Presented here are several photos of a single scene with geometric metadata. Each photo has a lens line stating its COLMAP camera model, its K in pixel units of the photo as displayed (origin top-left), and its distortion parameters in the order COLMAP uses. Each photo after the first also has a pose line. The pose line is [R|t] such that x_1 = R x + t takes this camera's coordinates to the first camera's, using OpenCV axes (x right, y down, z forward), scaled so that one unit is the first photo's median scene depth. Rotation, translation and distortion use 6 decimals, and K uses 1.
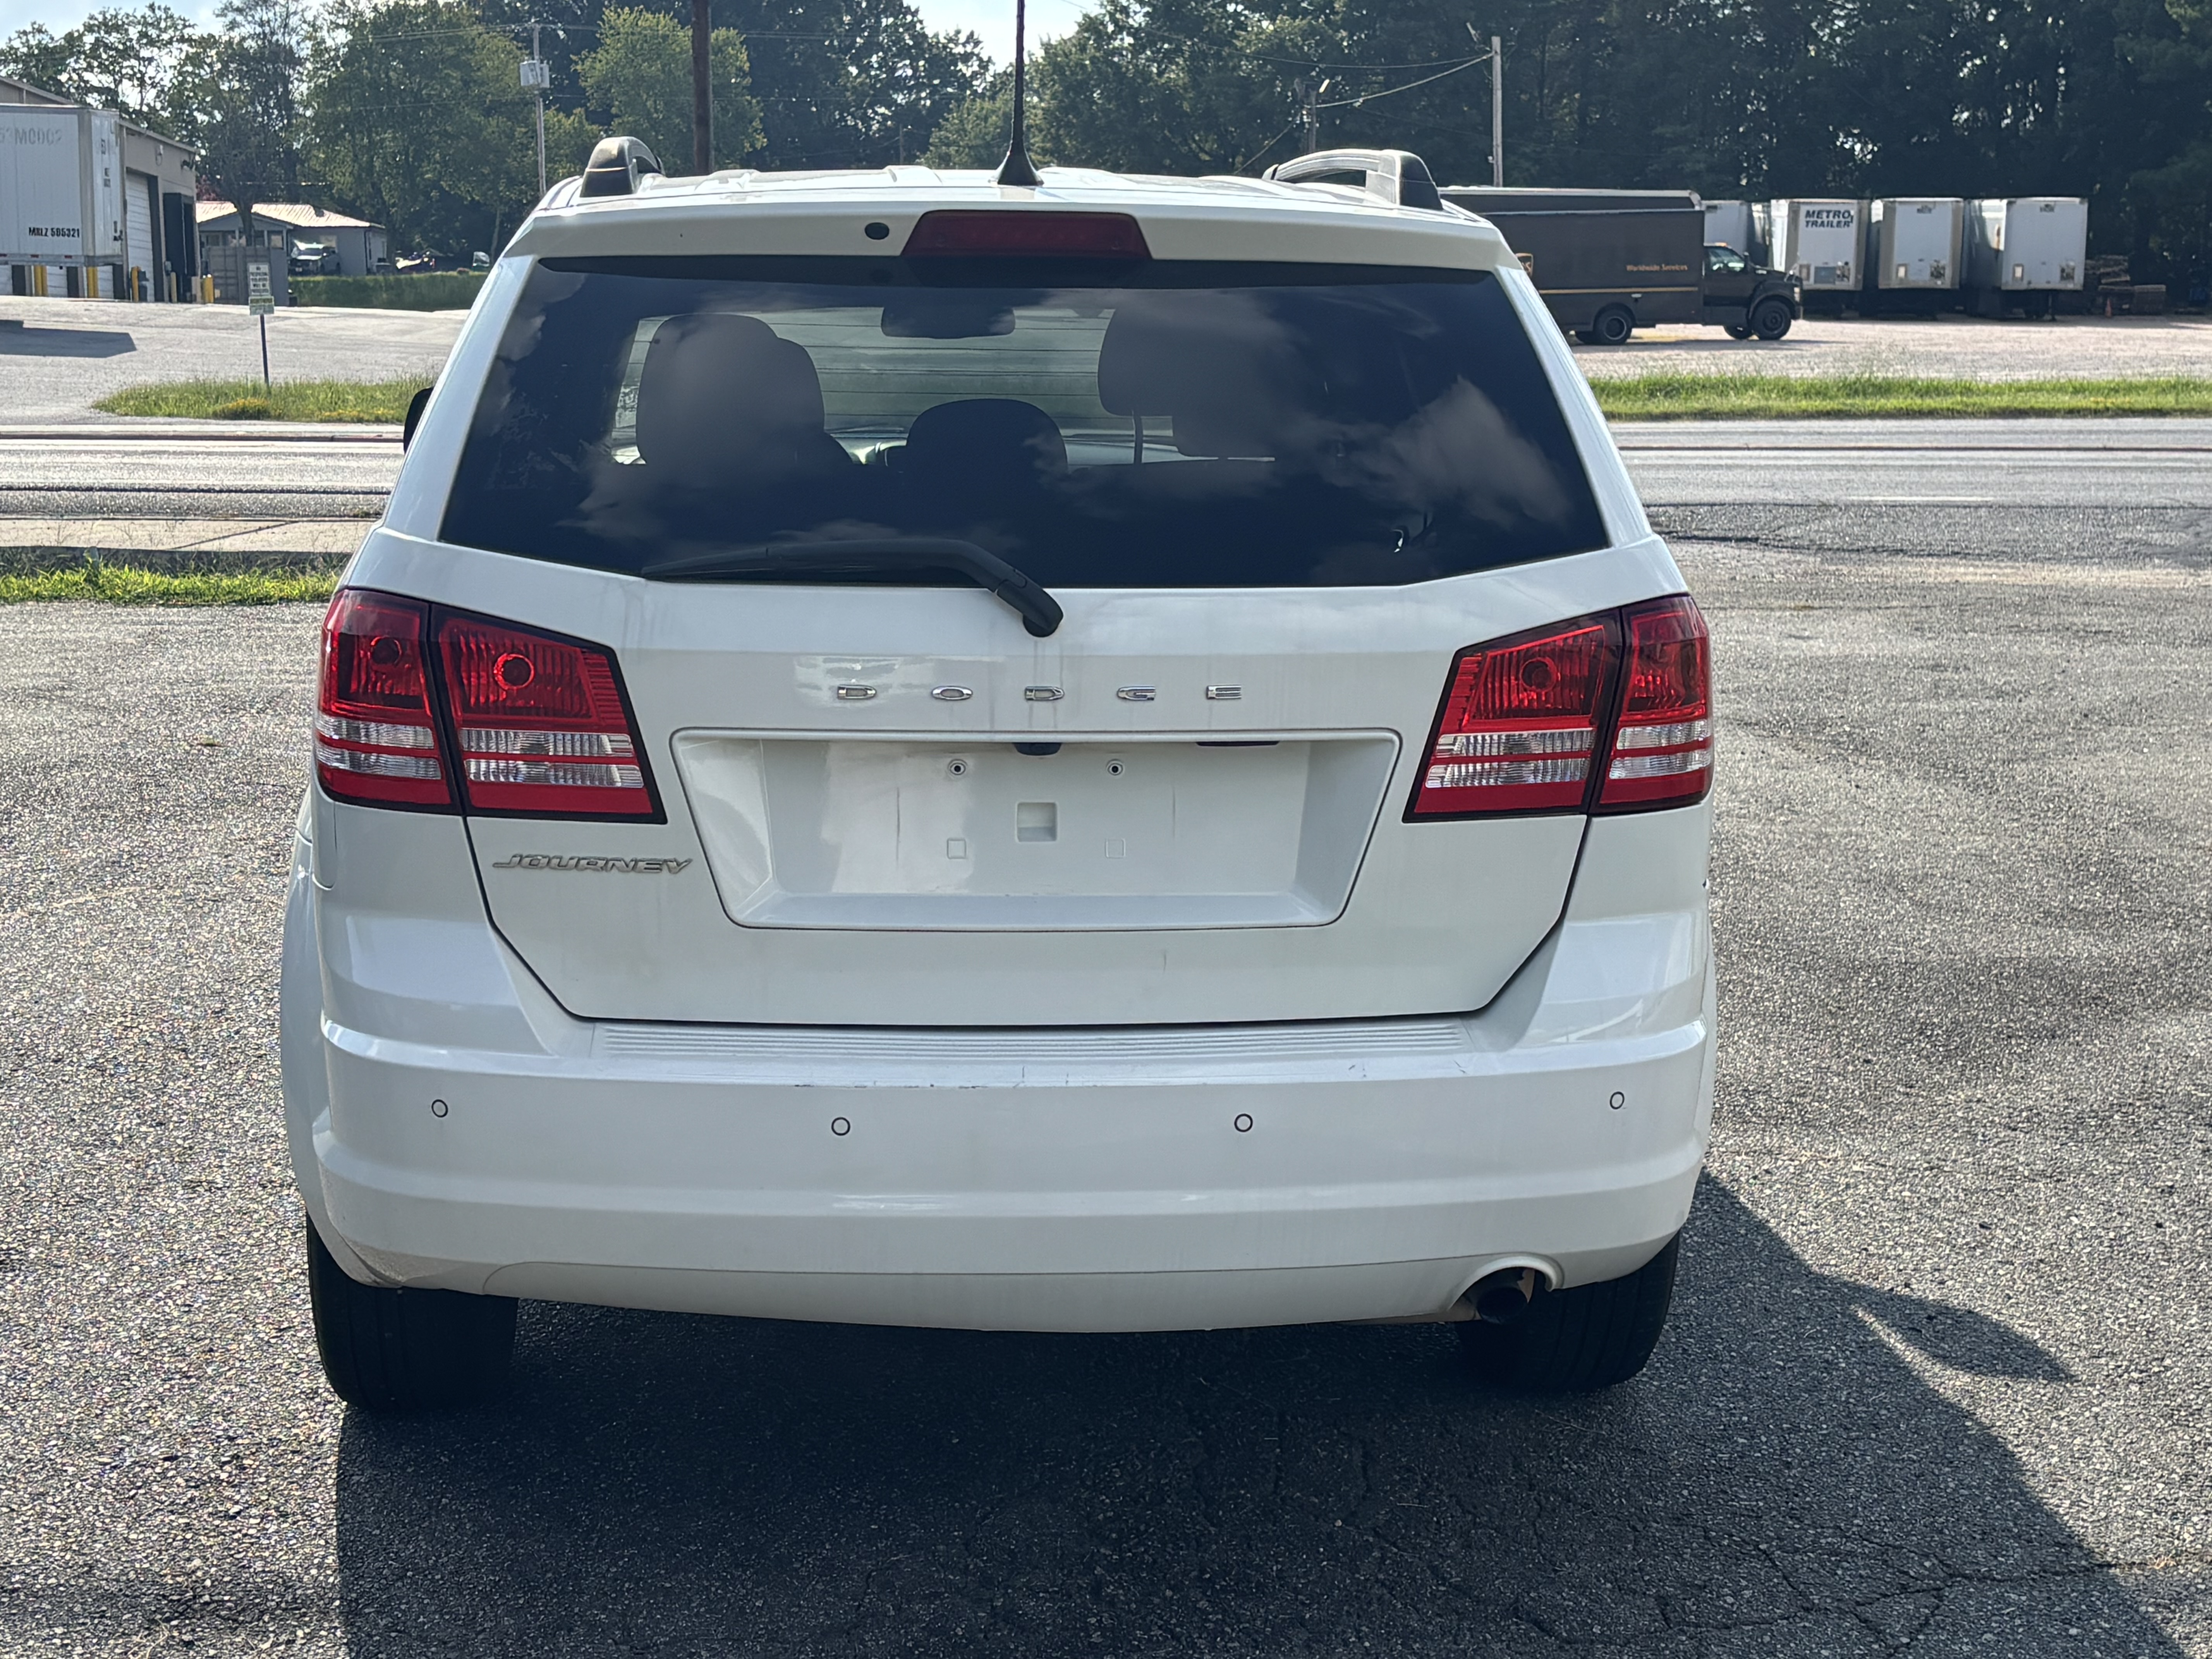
lens RADIAL K [[3302.3, 0, 1106.0], [0, 3302.3, 829.5], [0, 0, 1]] dist [0.200106, -0.692890]
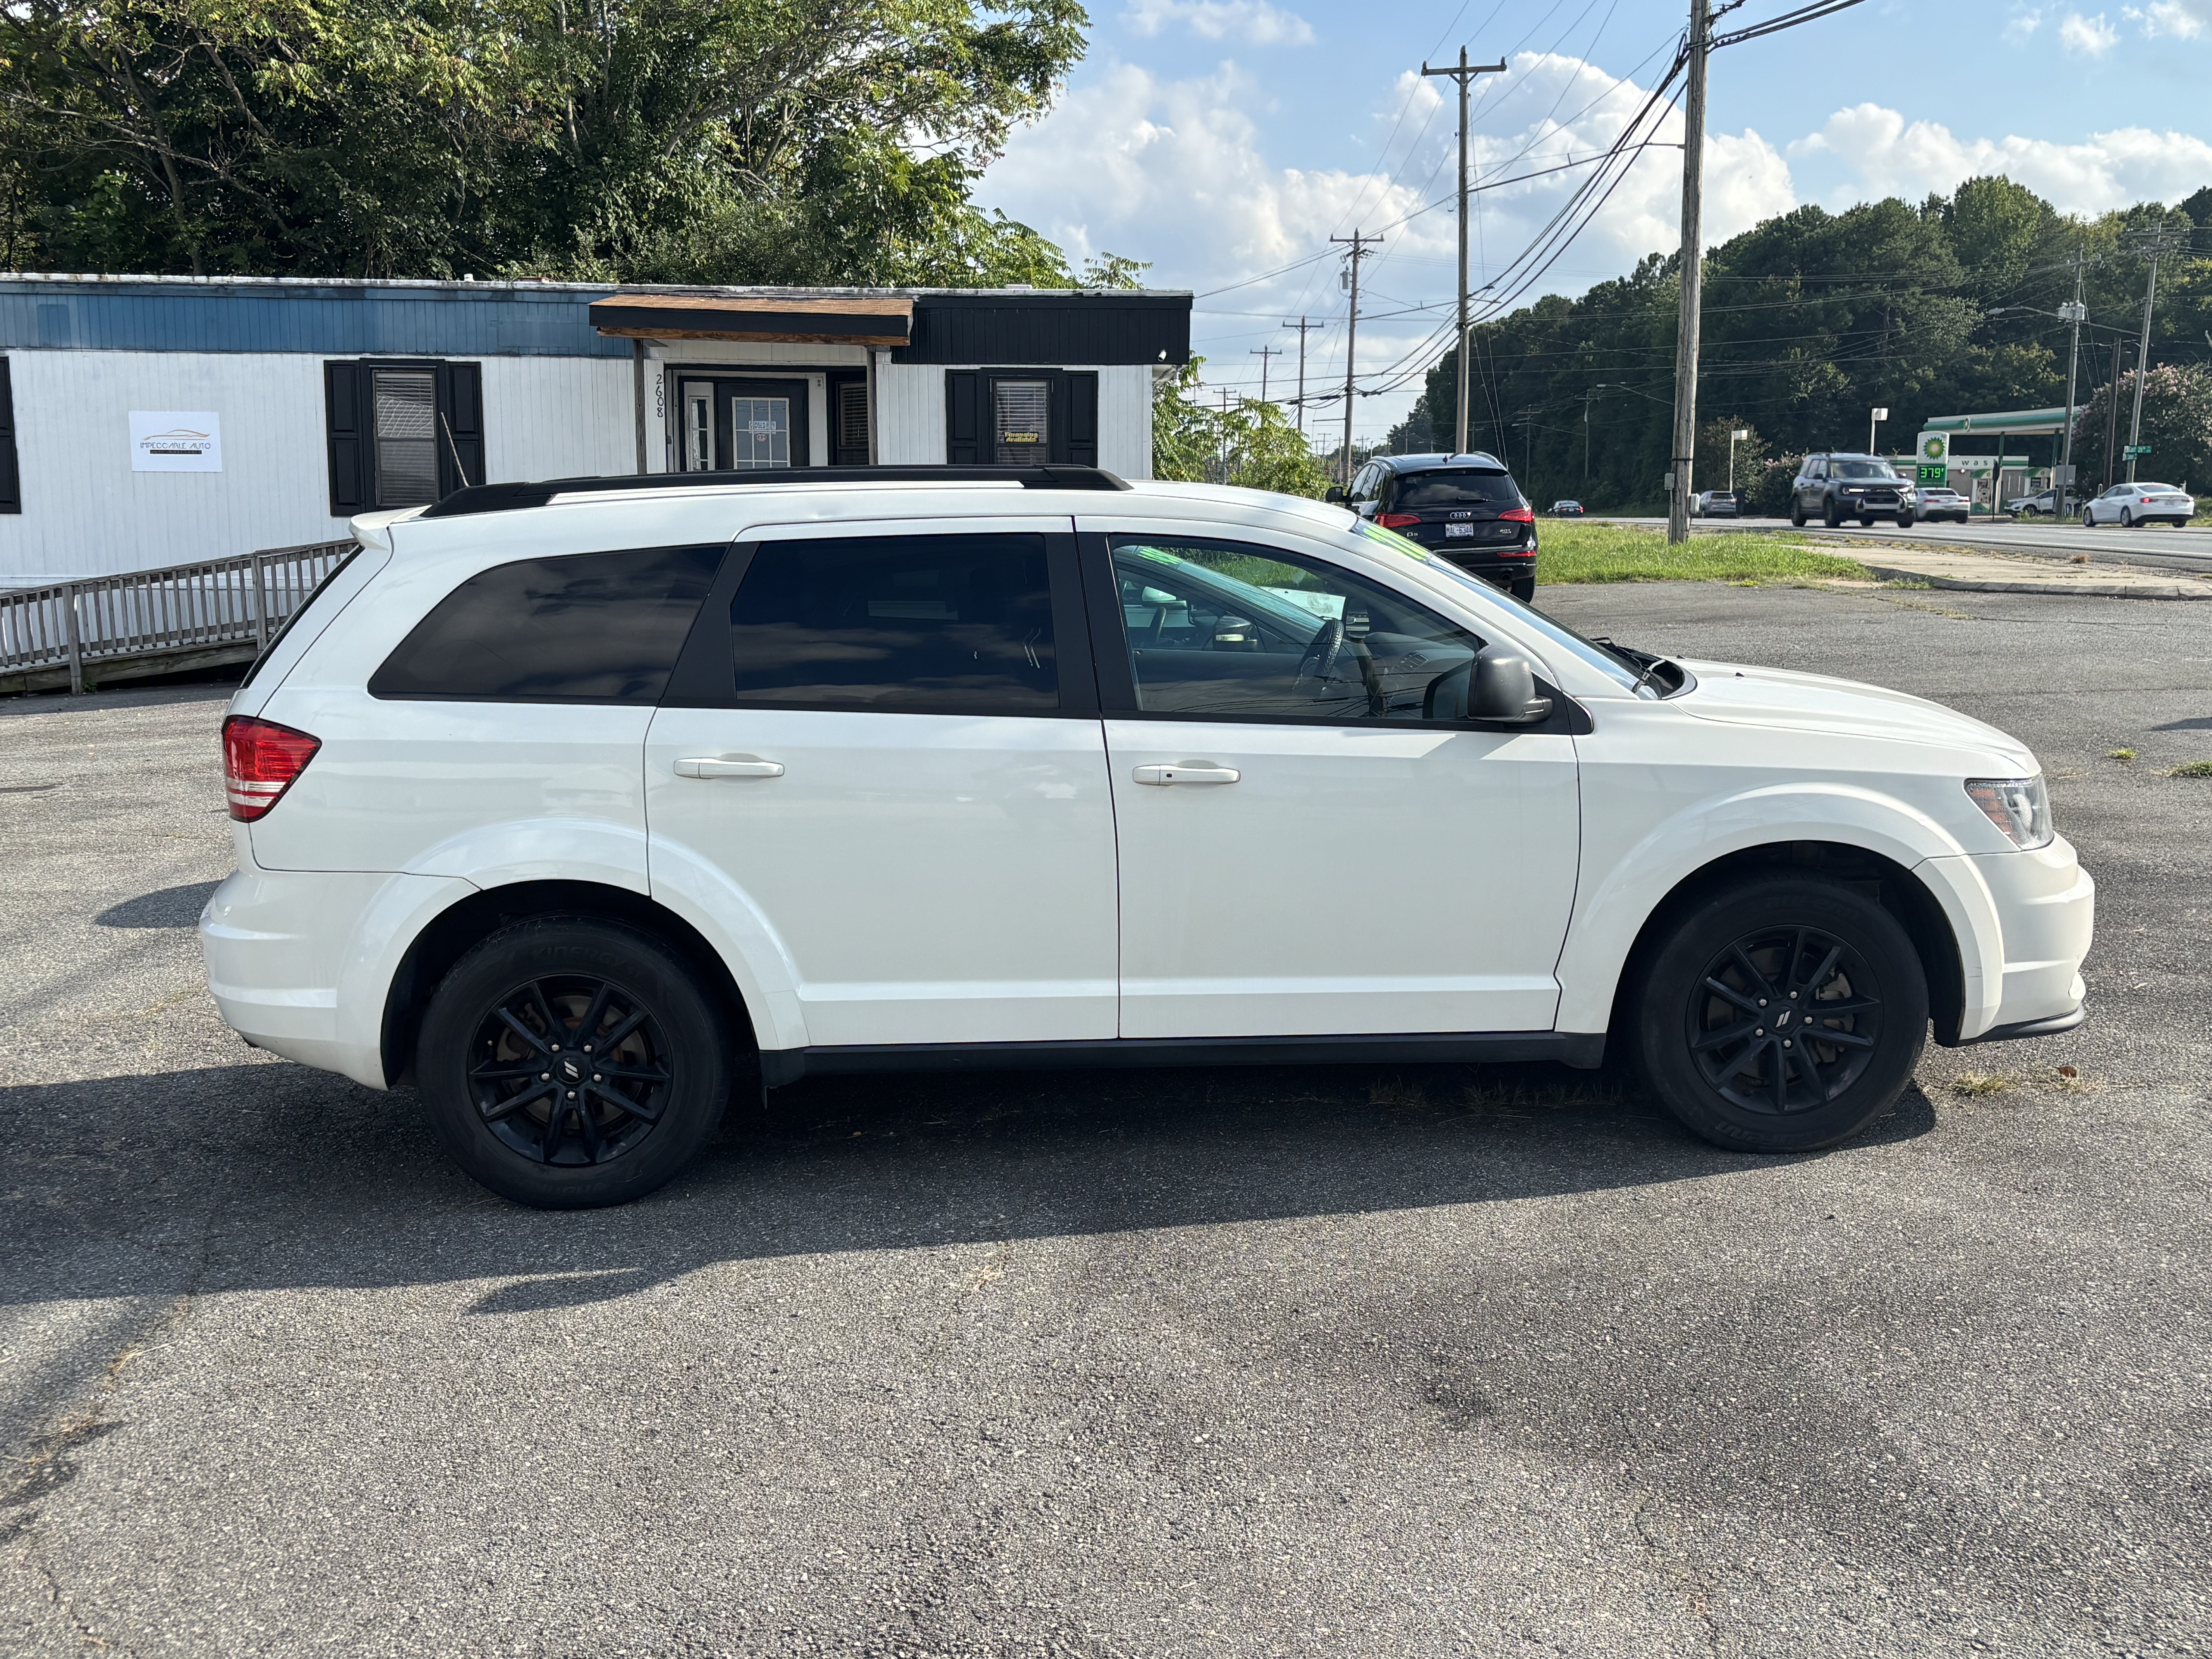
lens RADIAL K [[2289.4, 0, 1106.0], [0, 2289.4, 829.5], [0, 0, 1]] dist [0.008727, 0.031333]
pose [[-0.027245, 0.162192, -0.986383, 1.235063], [-0.154975, 0.974134, 0.164459, -0.251467], [0.987543, 0.157345, -0.001404, 1.234209]]
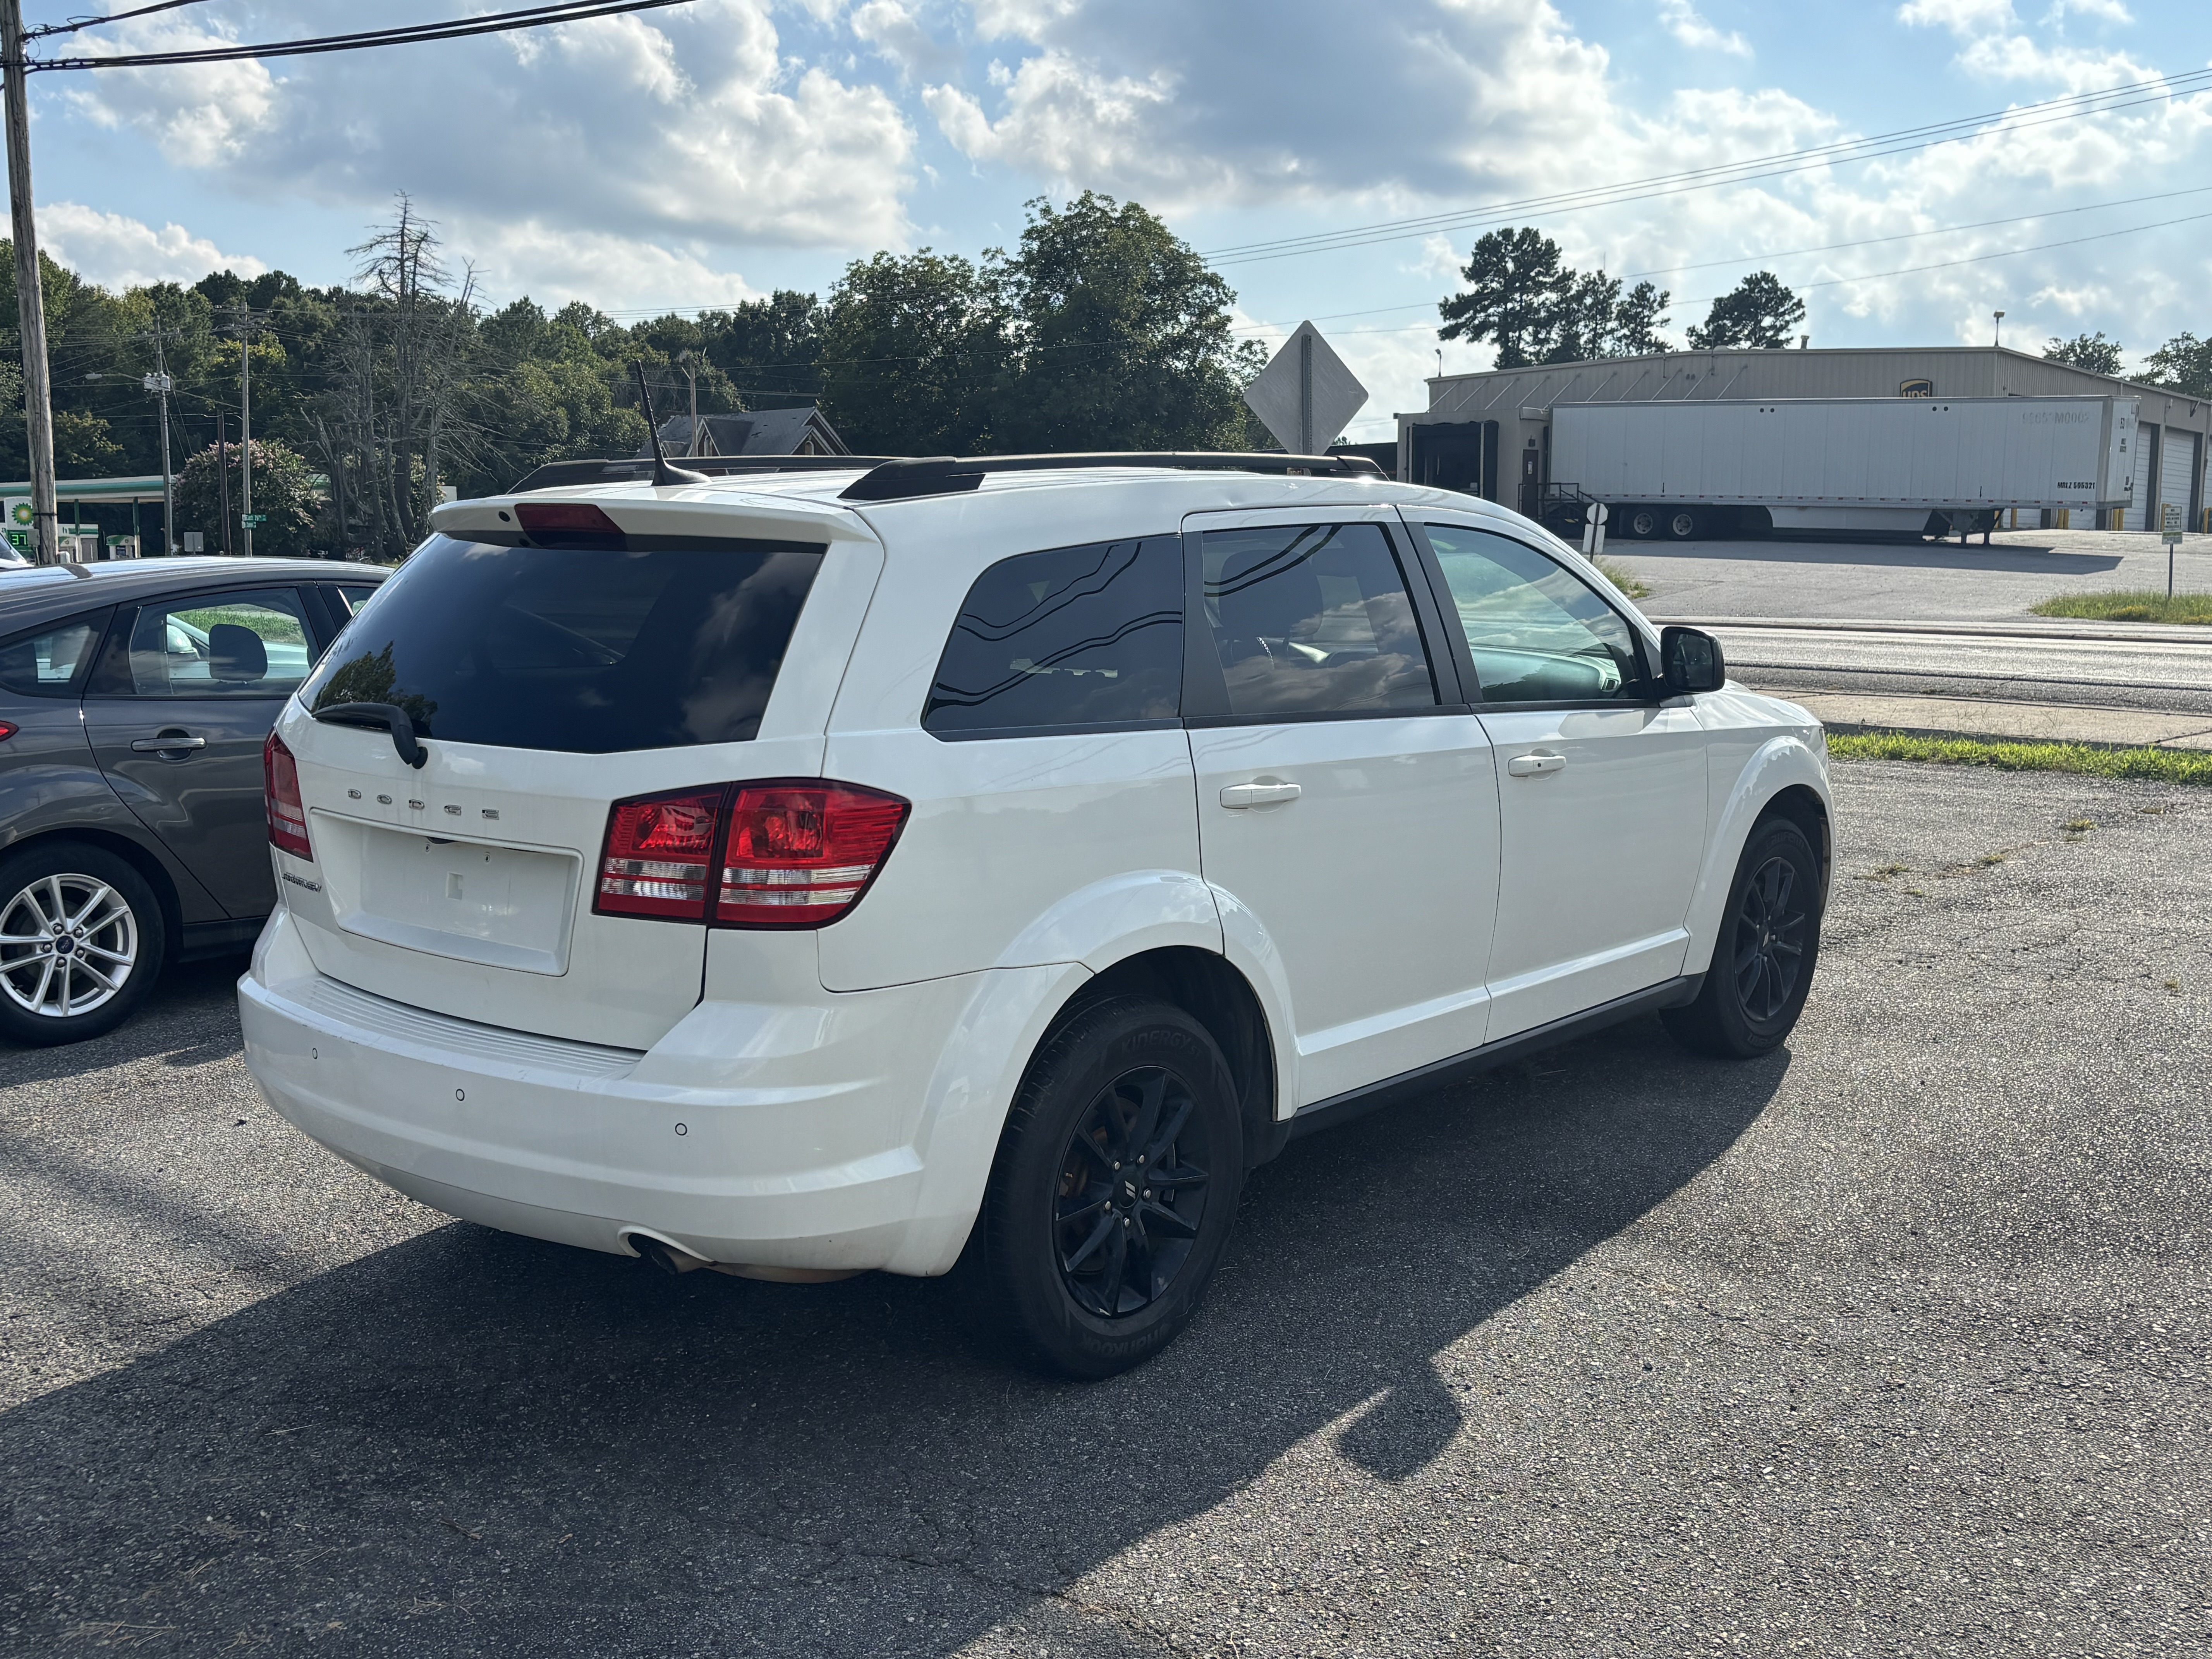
lens RADIAL K [[2259.4, 0, 1074.1], [0, 2259.4, 781.1], [0, 0, 1]] dist [0.065457, -0.007028]
pose [[0.712488, 0.080046, -0.697104, 0.738137], [-0.113142, 0.993578, -0.001550, -0.065189], [0.692503, 0.079977, 0.716968, 0.326908]]
